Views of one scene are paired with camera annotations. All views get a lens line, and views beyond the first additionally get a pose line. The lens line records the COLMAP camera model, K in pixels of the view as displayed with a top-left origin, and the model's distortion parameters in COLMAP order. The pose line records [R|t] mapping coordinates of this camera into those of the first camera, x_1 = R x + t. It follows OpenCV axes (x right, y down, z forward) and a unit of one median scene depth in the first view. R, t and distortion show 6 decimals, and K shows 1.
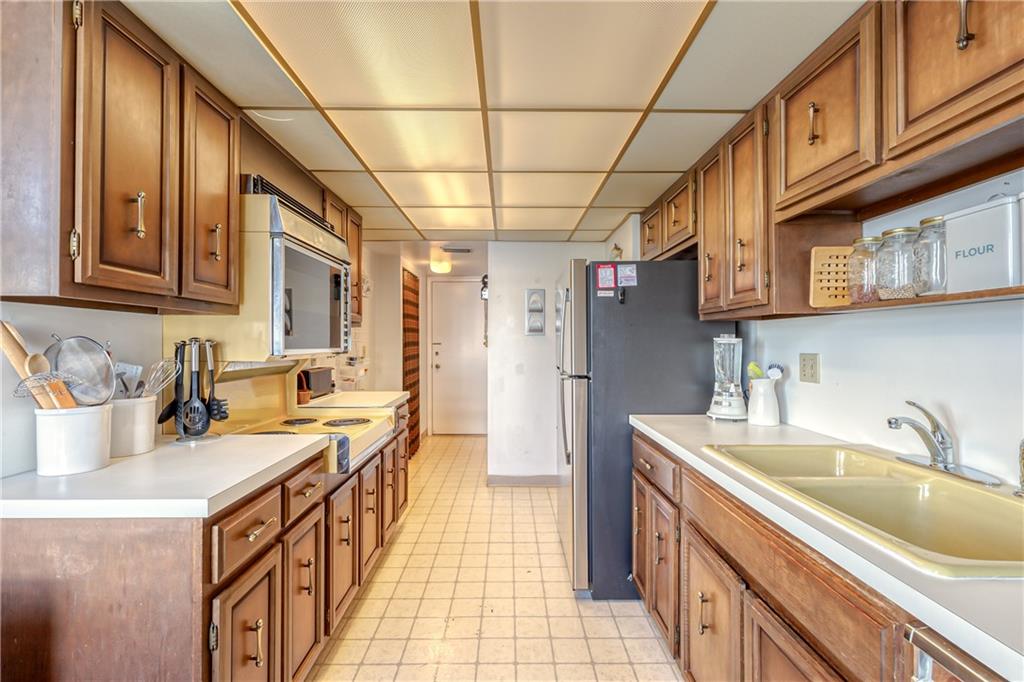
lens RADIAL K [[450.5, 0, 508.2], [0, 450.5, 340.3], [0, 0, 1]] dist [0.000239, -0.000529]
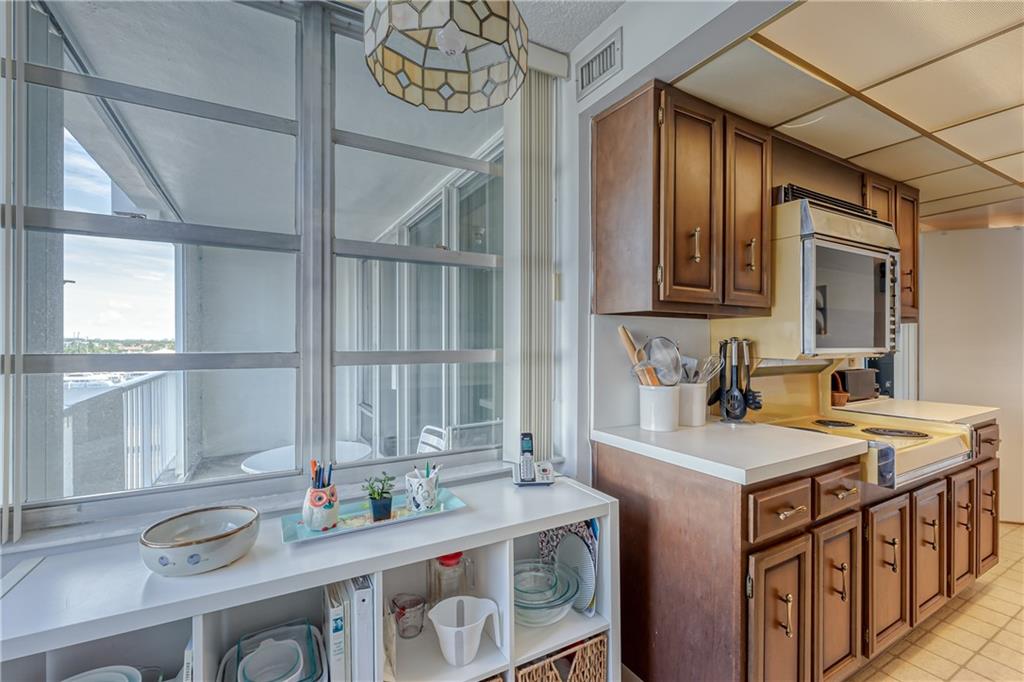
lens RADIAL K [[450.5, 0, 510.8], [0, 450.5, 343.5], [0, 0, 1]] dist [0.000239, -0.000529]
pose [[0.485031, 0.003289, -0.874491, 0.061324], [0.004178, 0.999973, 0.006078, 0.000905], [0.874487, -0.006601, 0.485004, -0.097477]]
